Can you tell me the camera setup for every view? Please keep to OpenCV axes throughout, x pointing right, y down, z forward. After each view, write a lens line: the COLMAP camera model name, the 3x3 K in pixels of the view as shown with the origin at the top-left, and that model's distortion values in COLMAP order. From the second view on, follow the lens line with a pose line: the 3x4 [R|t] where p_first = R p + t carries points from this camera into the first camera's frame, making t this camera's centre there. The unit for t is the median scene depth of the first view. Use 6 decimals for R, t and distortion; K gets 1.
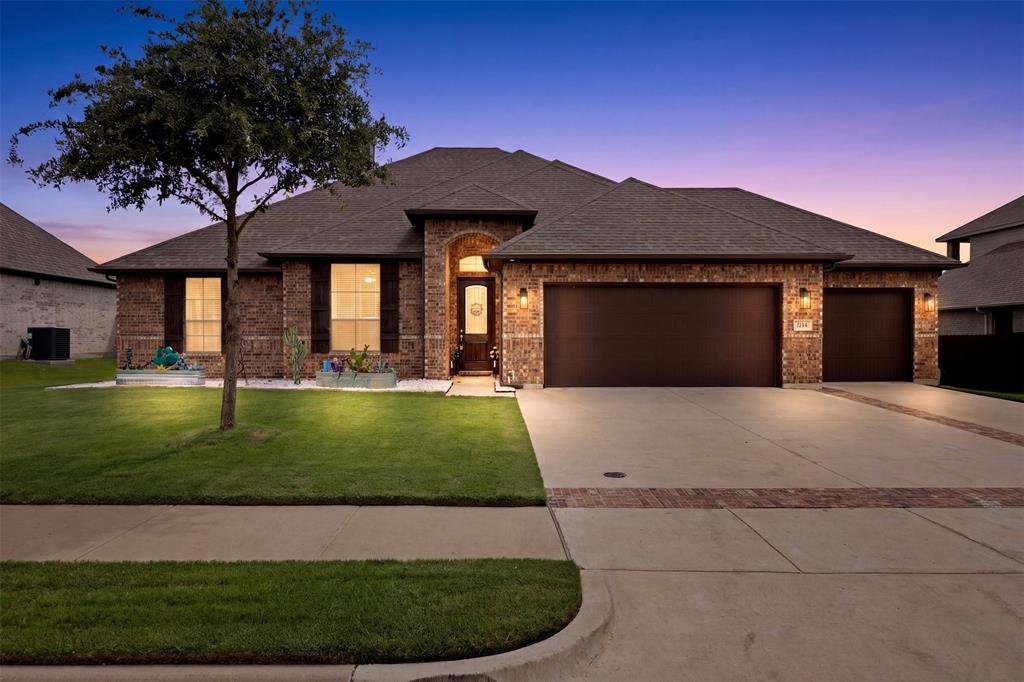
lens RADIAL K [[660.3, 0, 514.7], [0, 660.3, 322.7], [0, 0, 1]] dist [-0.038827, 0.000056]
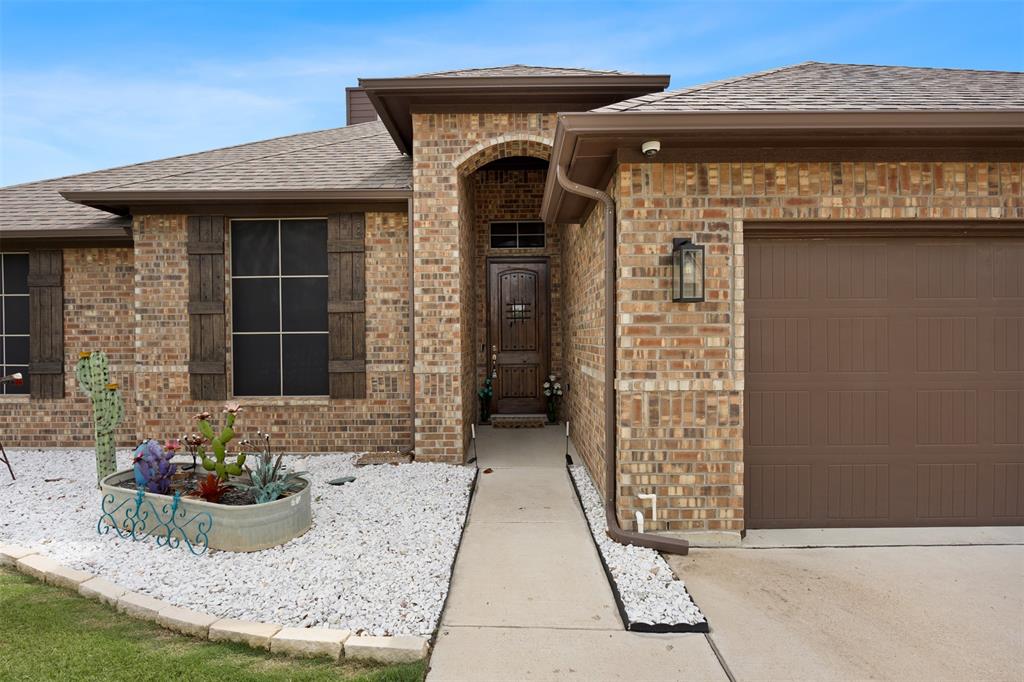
lens RADIAL K [[488.9, 0, 512.0], [0, 488.9, 341.0], [0, 0, 1]] dist [-0.002732, -0.000439]
pose [[0.999122, -0.004225, -0.041684, -0.061019], [0.005599, 0.999443, 0.032901, -0.010536], [0.041522, -0.033105, 0.998589, 0.746844]]
